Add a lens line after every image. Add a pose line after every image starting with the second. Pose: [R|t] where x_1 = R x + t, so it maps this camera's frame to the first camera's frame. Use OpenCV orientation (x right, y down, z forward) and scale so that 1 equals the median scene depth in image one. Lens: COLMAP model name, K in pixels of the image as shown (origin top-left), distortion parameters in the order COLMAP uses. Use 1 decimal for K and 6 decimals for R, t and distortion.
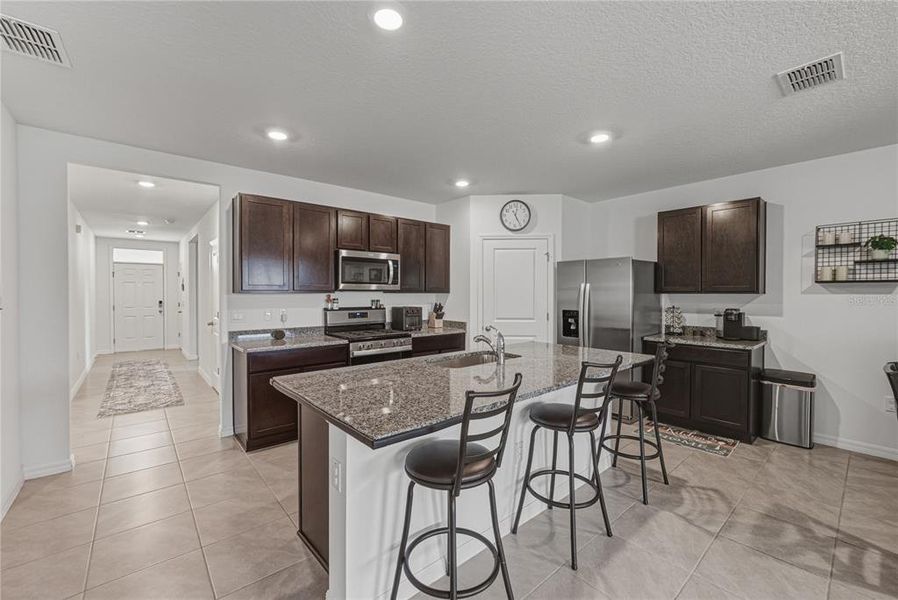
lens RADIAL K [[364.3, 0, 468.1], [0, 364.3, 302.7], [0, 0, 1]] dist [0.008243, 0.000011]
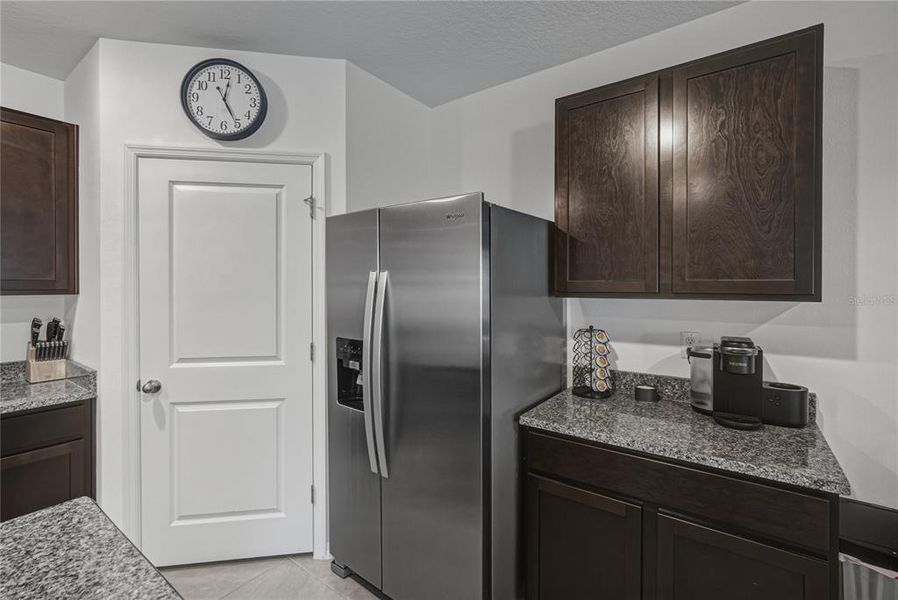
lens RADIAL K [[402.9, 0, 452.2], [0, 402.9, 292.3], [0, 0, 1]] dist [-0.000632, 0.000177]
pose [[0.980236, -0.004167, 0.197790, 0.306791], [0.006450, 0.999920, -0.010899, -0.024508], [-0.197729, 0.011959, 0.980184, 0.562878]]
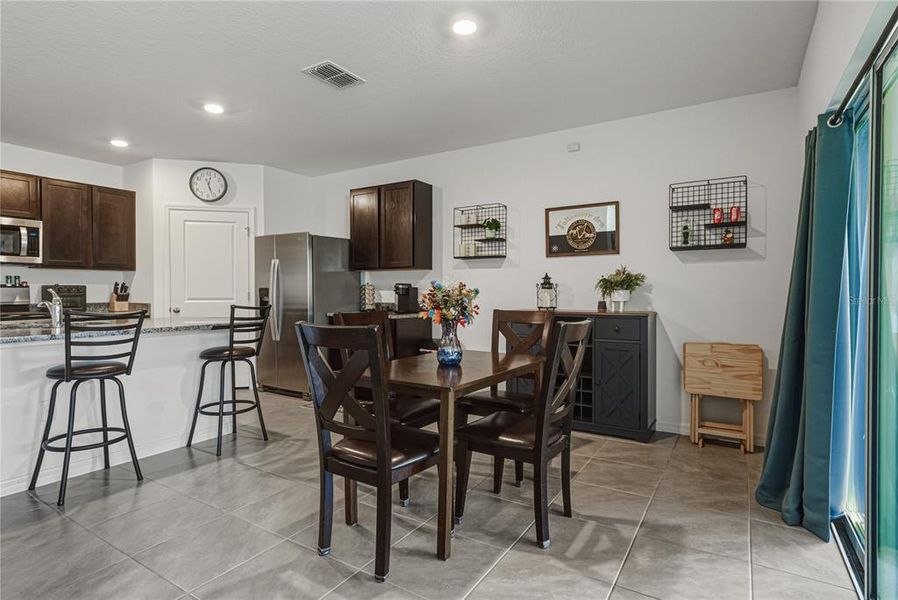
lens RADIAL K [[436.9, 0, 456.1], [0, 436.9, 298.5], [0, 0, 1]] dist [0.000190, 0.000181]
pose [[0.959208, -0.007108, 0.282612, 0.442689], [0.008967, 0.999946, -0.005286, 0.059499], [-0.282559, 0.007604, 0.959220, -0.230496]]
